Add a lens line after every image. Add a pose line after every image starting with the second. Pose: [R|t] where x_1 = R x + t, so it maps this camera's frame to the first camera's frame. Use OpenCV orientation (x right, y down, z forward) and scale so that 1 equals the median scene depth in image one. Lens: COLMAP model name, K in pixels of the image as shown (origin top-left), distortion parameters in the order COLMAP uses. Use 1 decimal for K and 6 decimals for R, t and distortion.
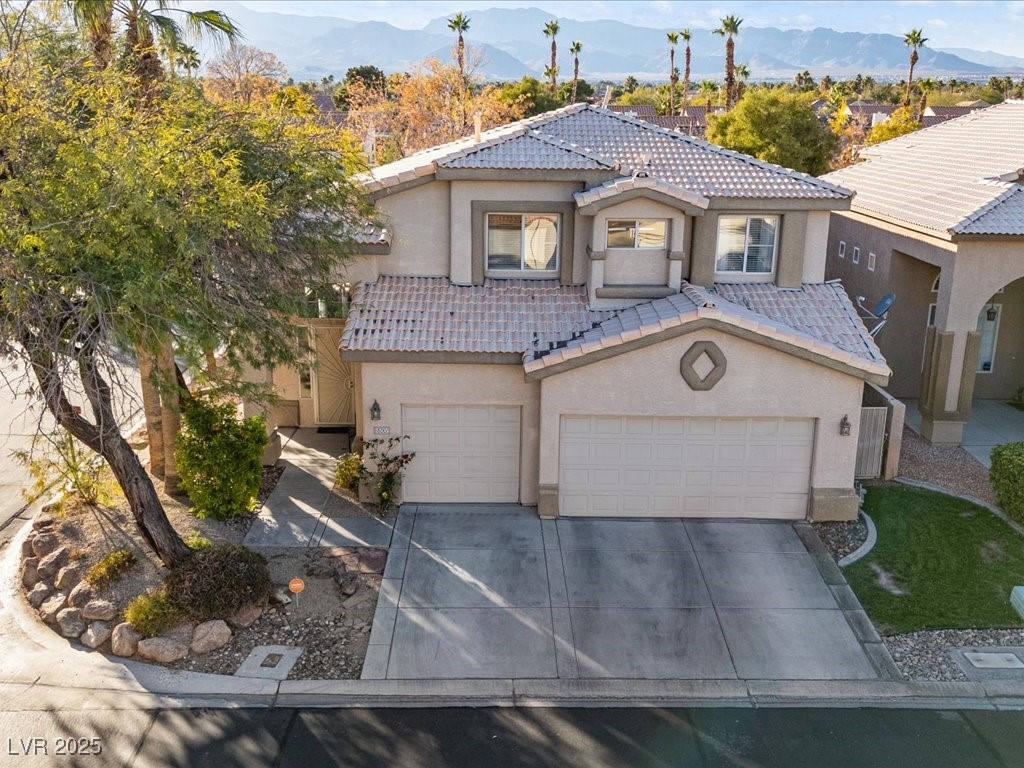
lens RADIAL K [[1006.3, 0, 523.0], [0, 1006.3, 438.7], [0, 0, 1]] dist [0.145736, -0.297602]
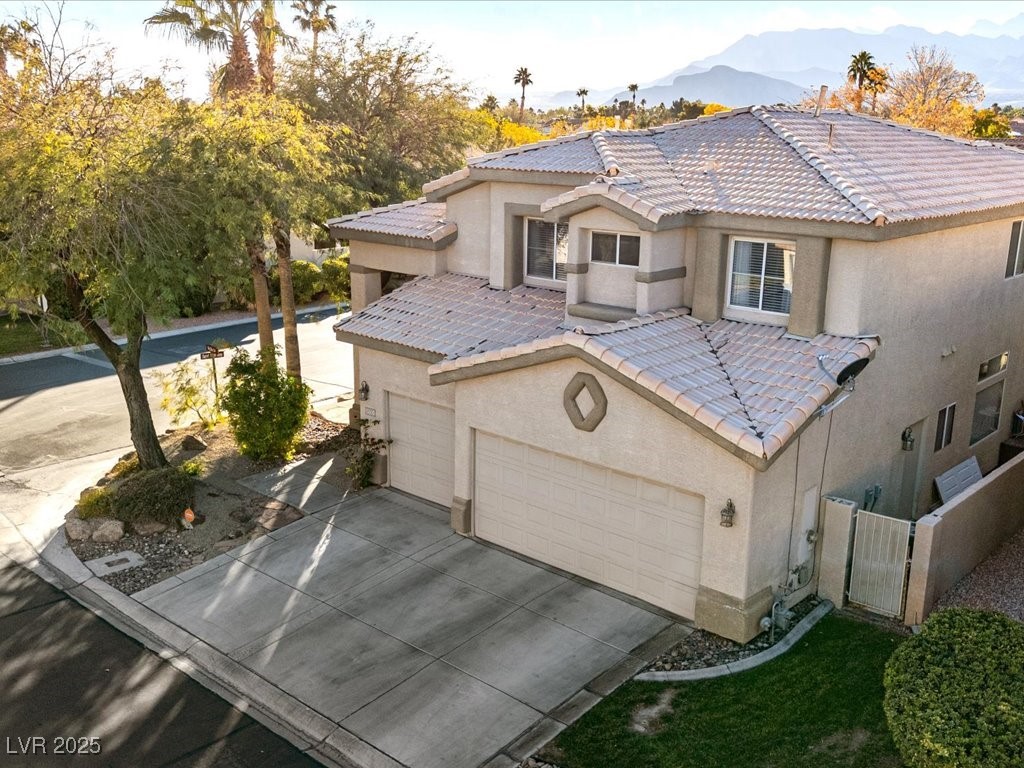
lens RADIAL K [[1006.3, 0, 523.0], [0, 1006.3, 438.7], [0, 0, 1]] dist [0.145736, -0.297602]
pose [[0.725575, 0.200190, -0.658380, 0.705711], [-0.221375, 0.973795, 0.052128, -0.074186], [0.651563, 0.107926, 0.750878, 0.328204]]
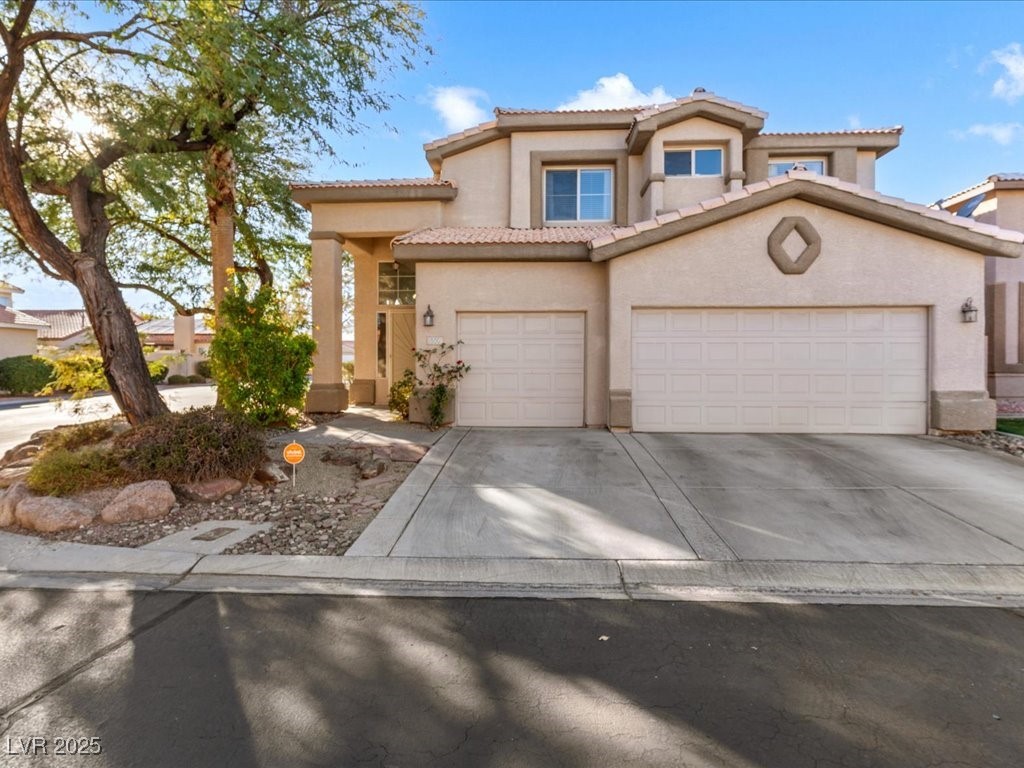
lens RADIAL K [[554.9, 0, 510.8], [0, 554.9, 392.2], [0, 0, 1]] dist [0.001575, 0.001903]
pose [[0.997157, -0.014901, -0.073862, -0.034881], [-0.006455, 0.959755, -0.280763, 0.189014], [0.075073, 0.280442, 0.956931, 0.552218]]
